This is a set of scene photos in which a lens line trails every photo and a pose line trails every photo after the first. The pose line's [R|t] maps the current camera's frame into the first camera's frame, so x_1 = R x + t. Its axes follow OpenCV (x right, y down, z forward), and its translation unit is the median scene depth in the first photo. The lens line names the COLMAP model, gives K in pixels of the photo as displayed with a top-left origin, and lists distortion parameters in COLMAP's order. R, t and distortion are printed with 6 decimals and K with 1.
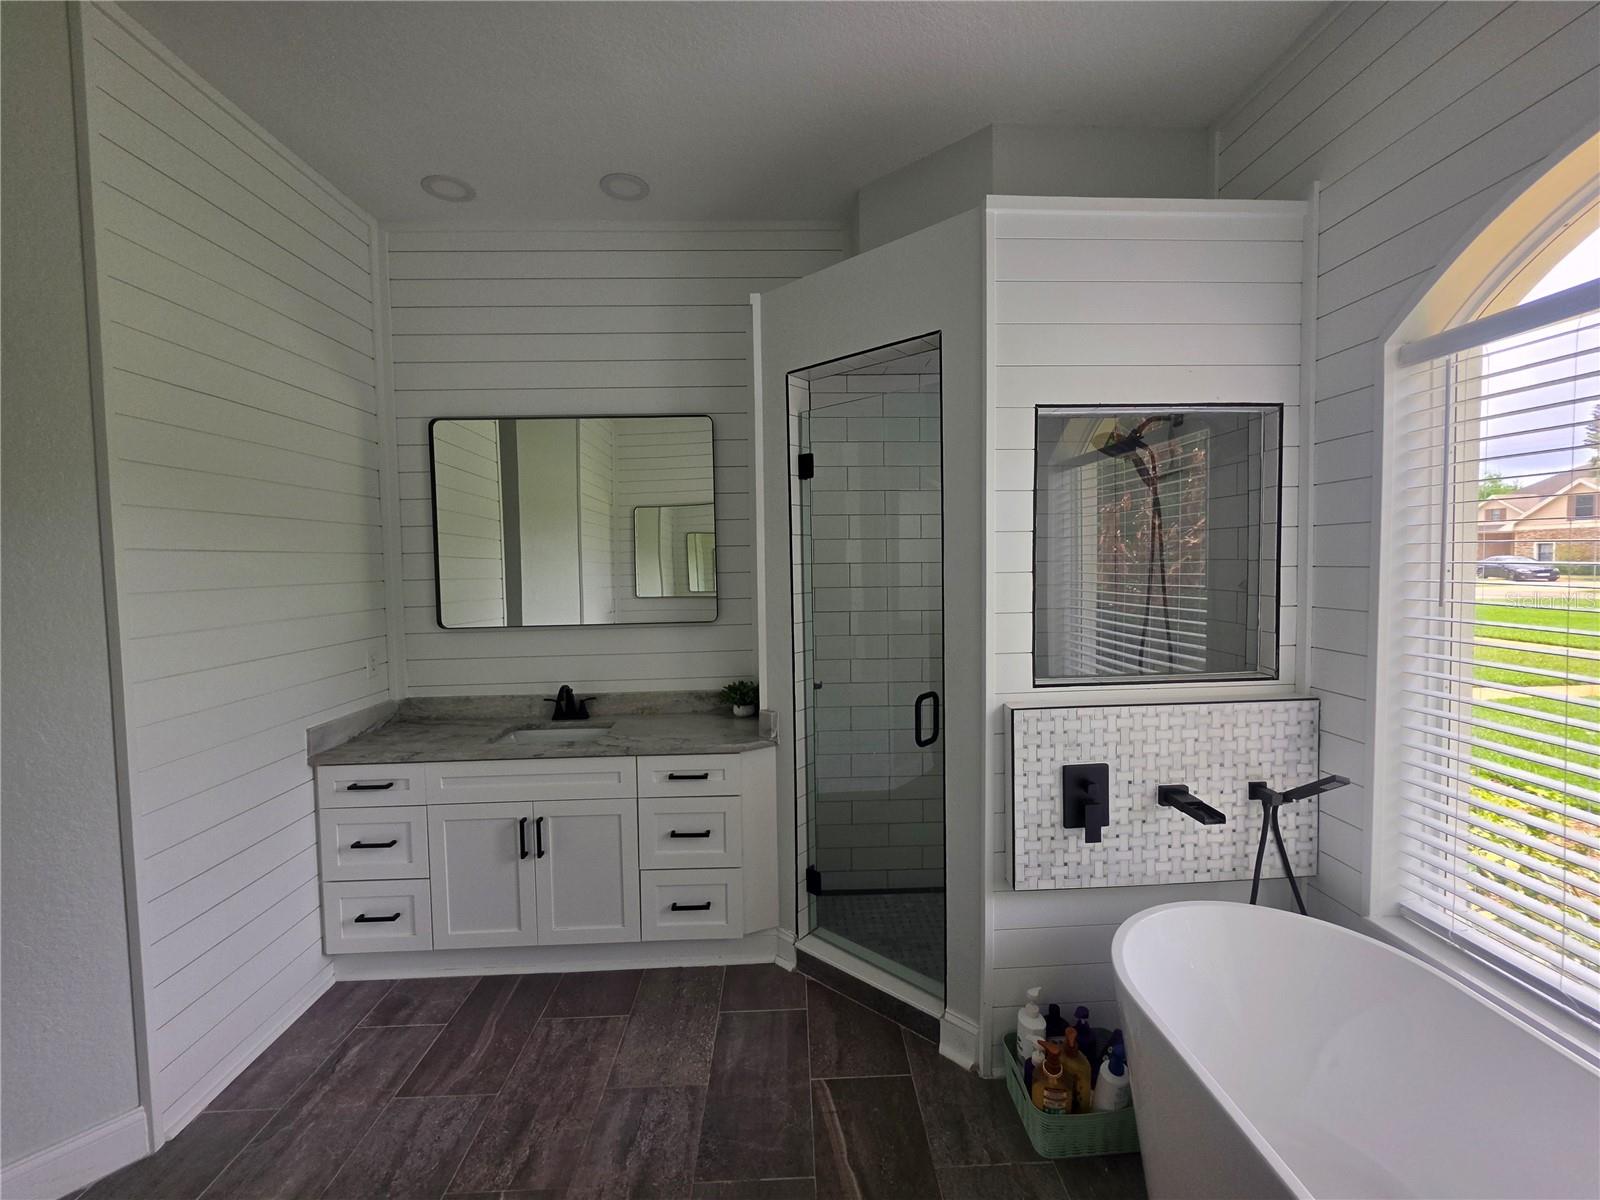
lens RADIAL K [[646.4, 0, 804.6], [0, 646.4, 593.3], [0, 0, 1]] dist [-0.003978, 0.000835]
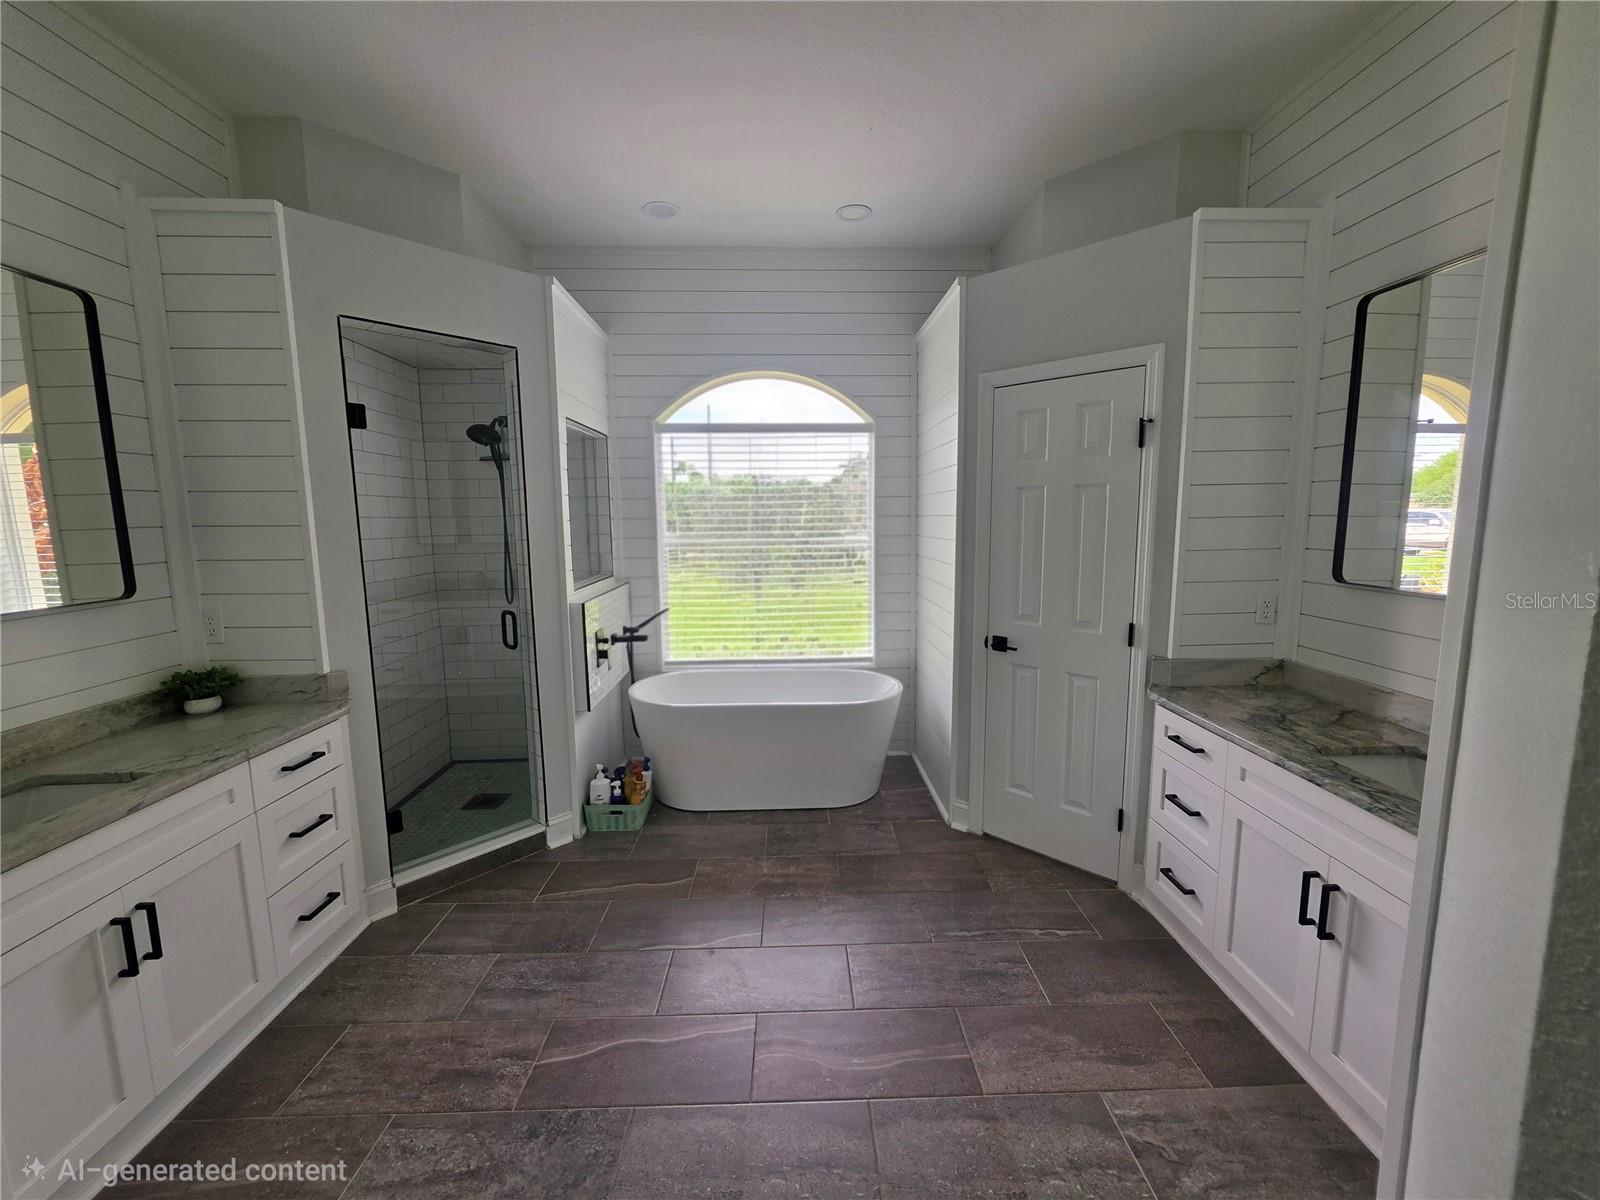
lens RADIAL K [[646.4, 0, 803.3], [0, 646.4, 598.3], [0, 0, 1]] dist [-0.003978, 0.000835]
pose [[0.017541, -0.115266, 0.993180, -1.080208], [0.054770, 0.991952, 0.114156, 0.006283], [-0.998345, 0.052394, 0.023713, 0.329702]]
